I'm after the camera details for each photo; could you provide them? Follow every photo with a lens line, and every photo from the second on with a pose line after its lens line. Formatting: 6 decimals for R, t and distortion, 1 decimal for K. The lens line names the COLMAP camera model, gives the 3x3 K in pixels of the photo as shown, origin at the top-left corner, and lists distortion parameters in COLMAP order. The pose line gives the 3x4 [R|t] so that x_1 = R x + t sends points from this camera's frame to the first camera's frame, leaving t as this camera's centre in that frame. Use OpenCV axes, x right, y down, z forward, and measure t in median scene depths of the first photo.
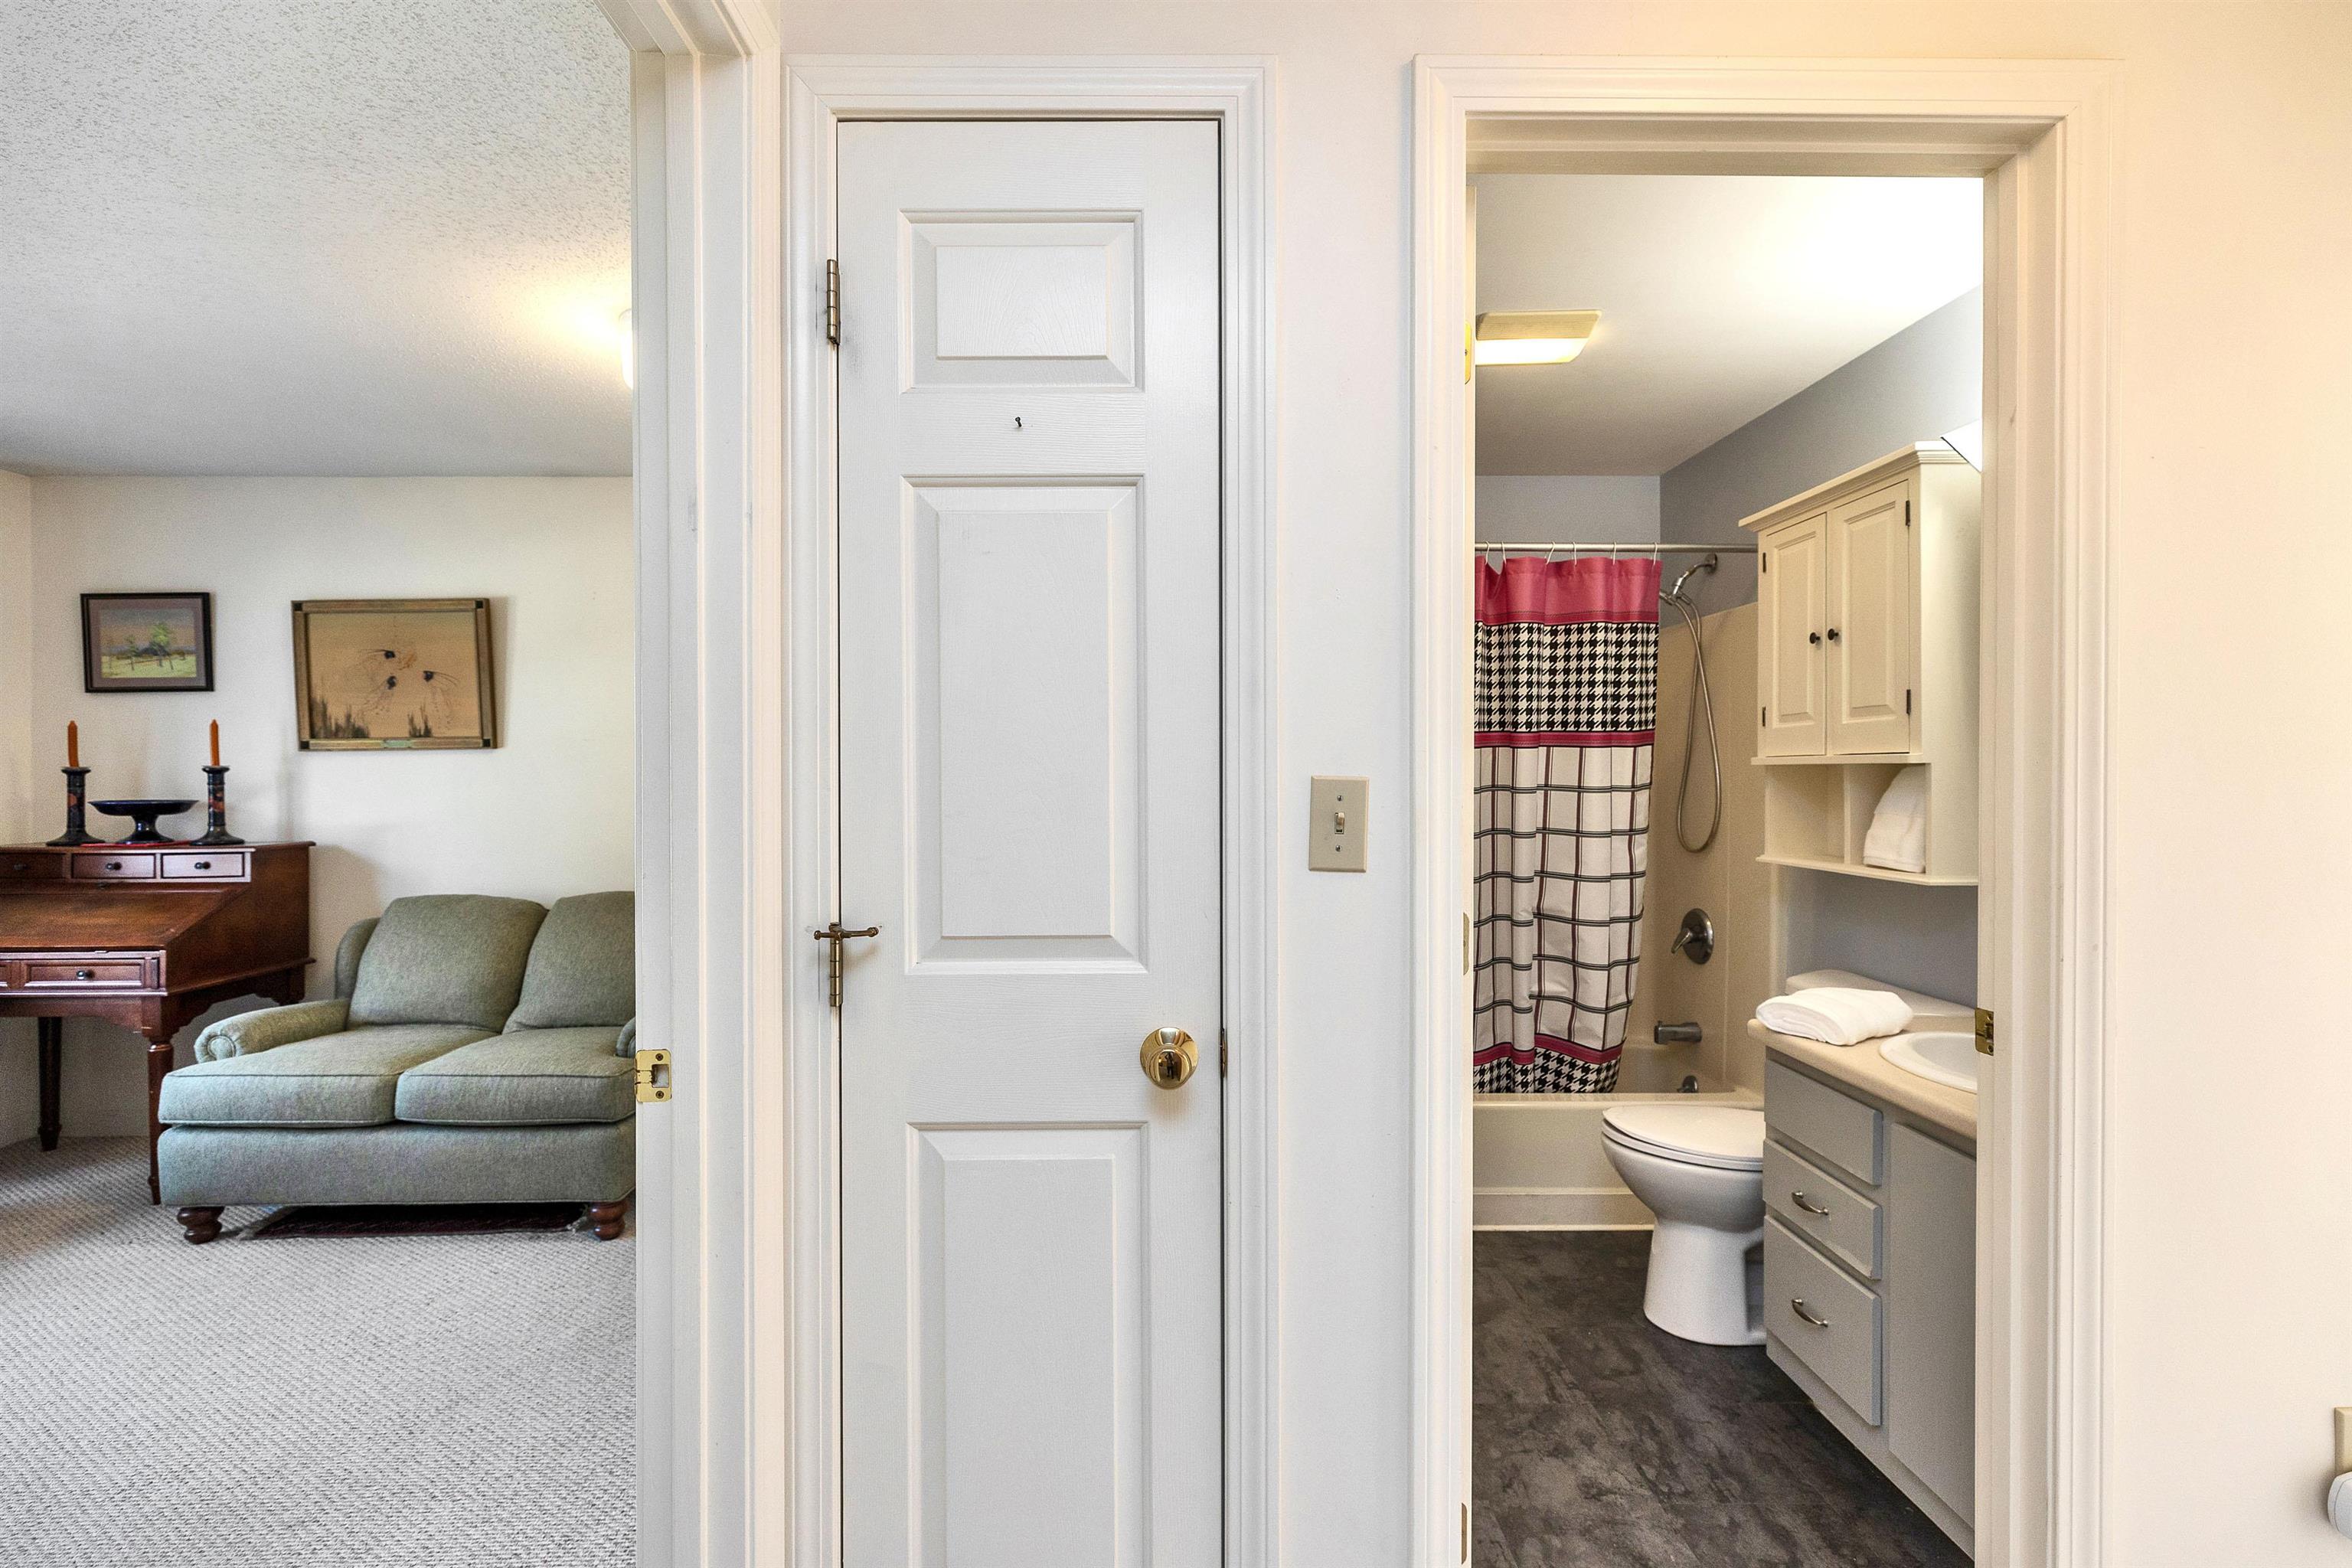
lens RADIAL K [[1068.5, 0, 1176.0], [0, 1068.5, 784.0], [0, 0, 1]] dist [0.002043, 0.000185]
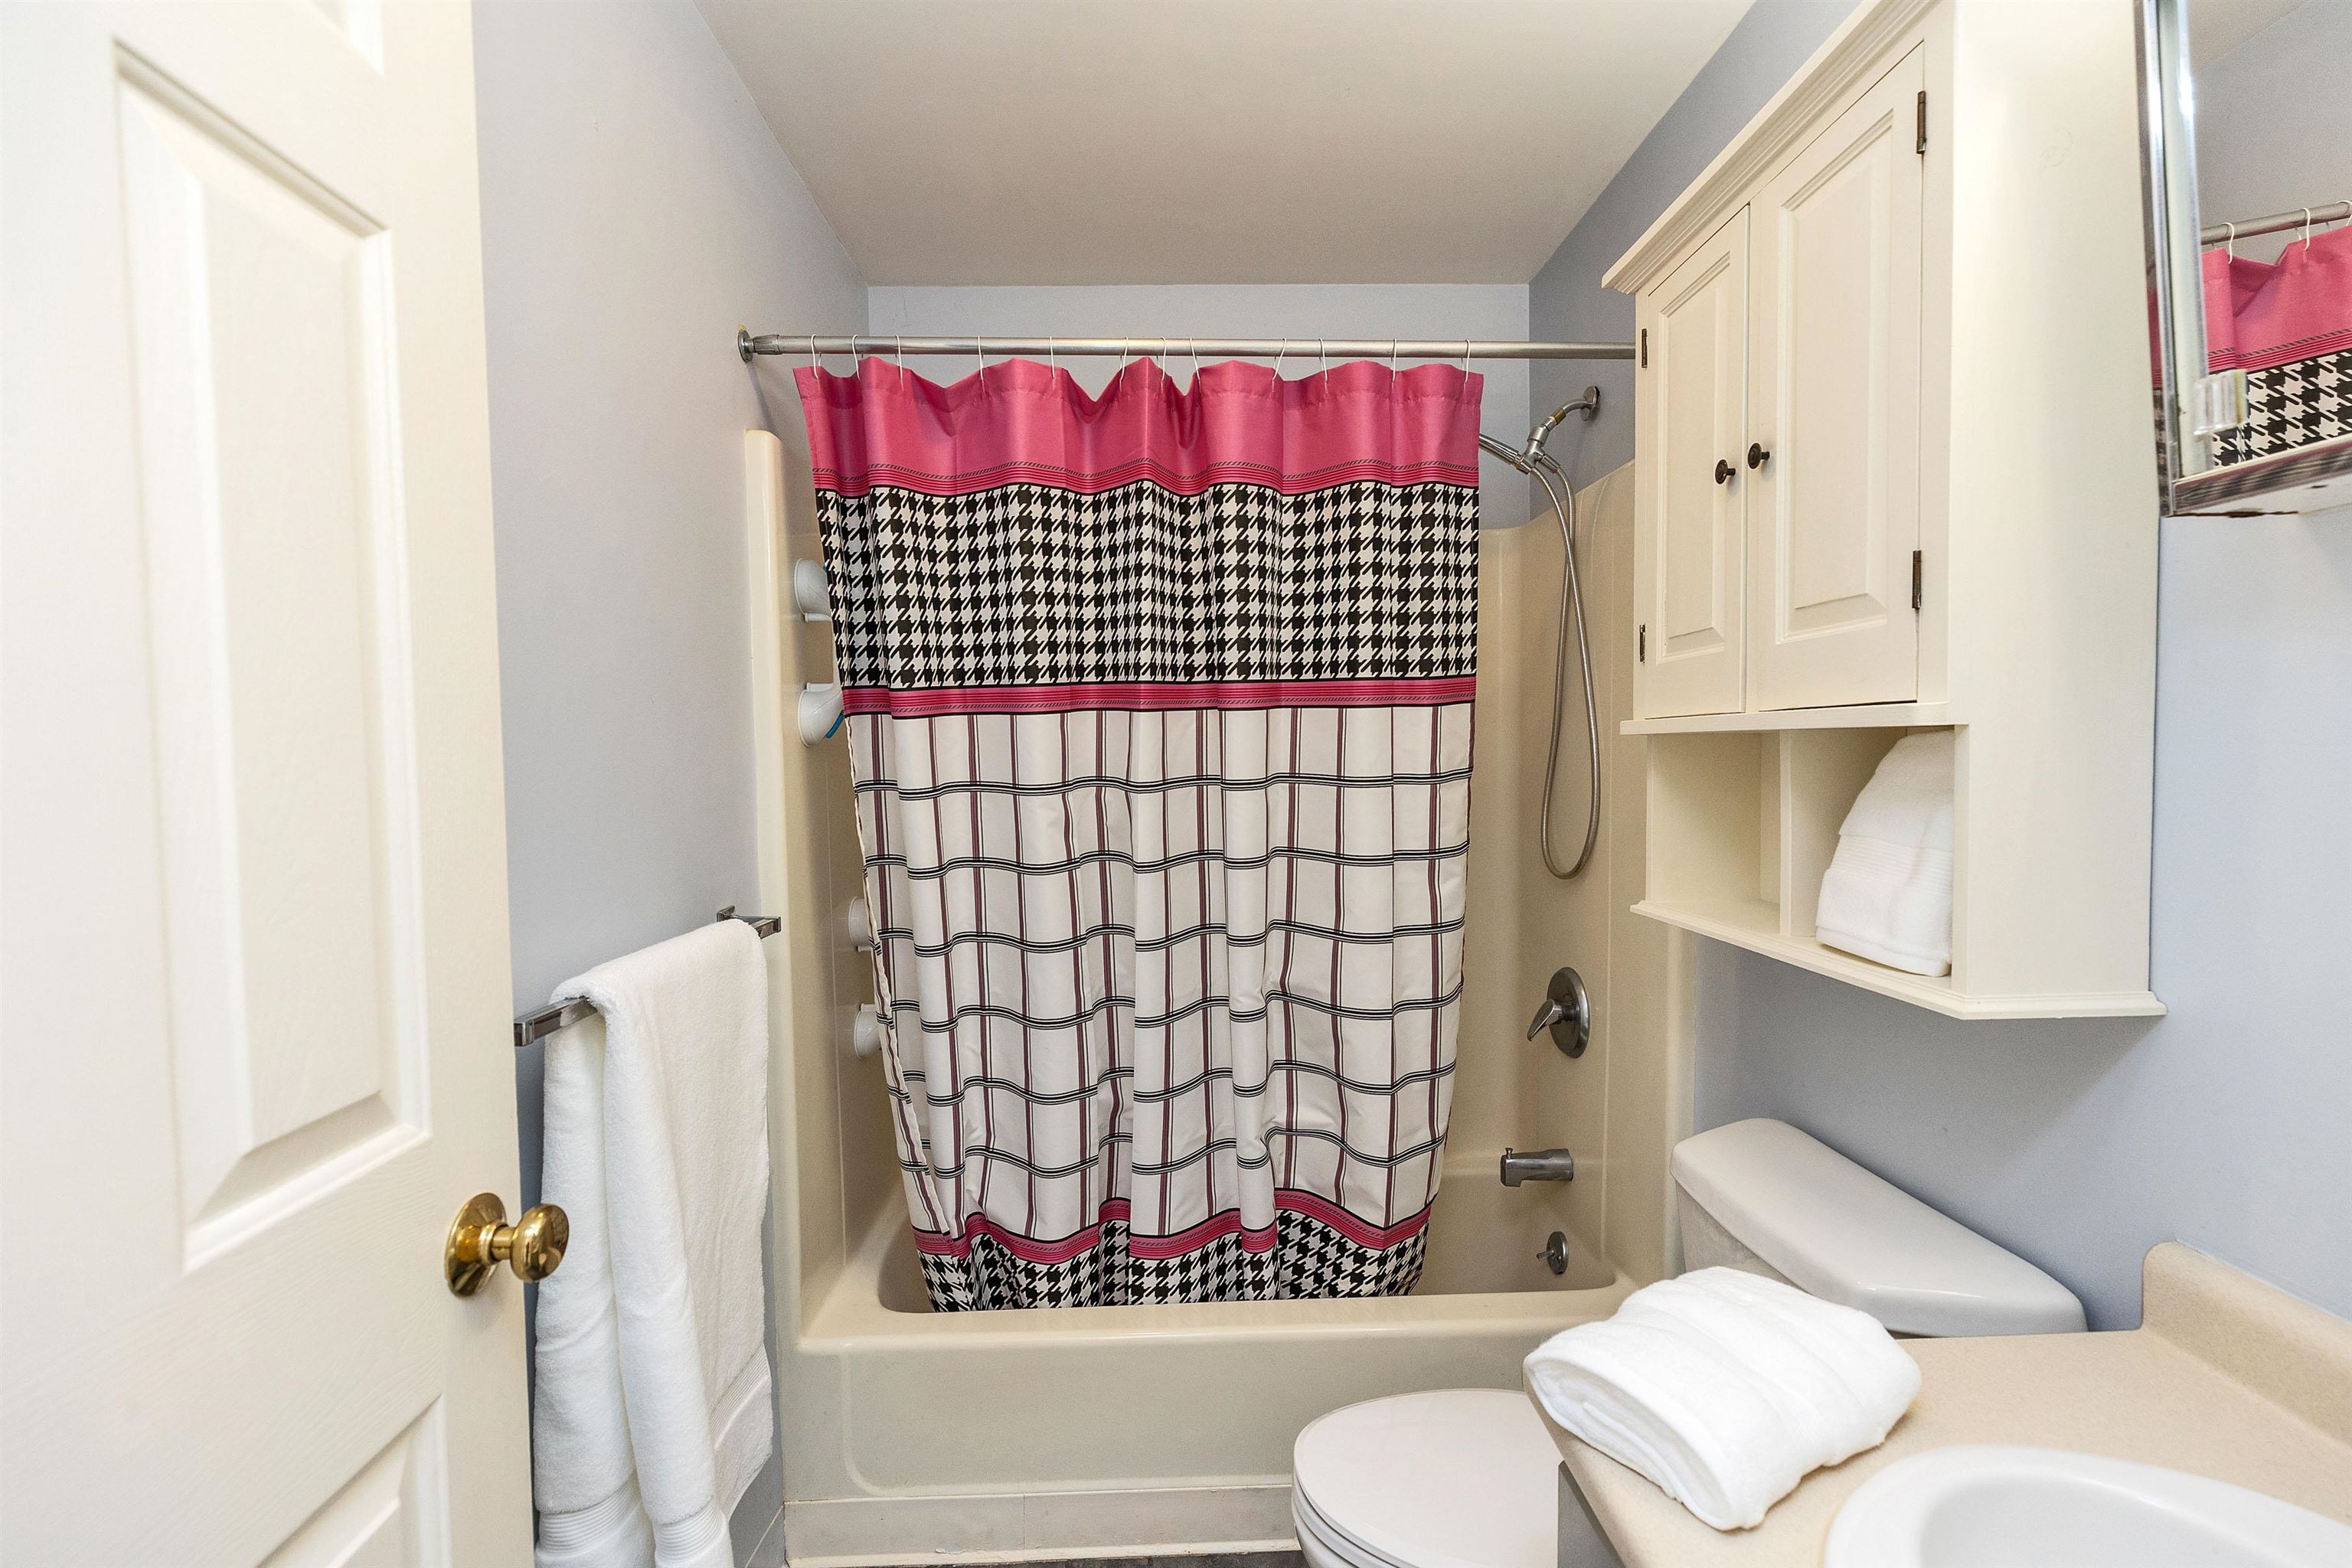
lens RADIAL K [[1107.4, 0, 1181.4], [0, 1107.4, 805.7], [0, 0, 1]] dist [0.008447, 0.000131]
pose [[0.999522, -0.014402, 0.027369, 0.275505], [0.013332, 0.999156, 0.038859, -0.006060], [-0.027906, -0.038475, 0.998870, 0.409112]]
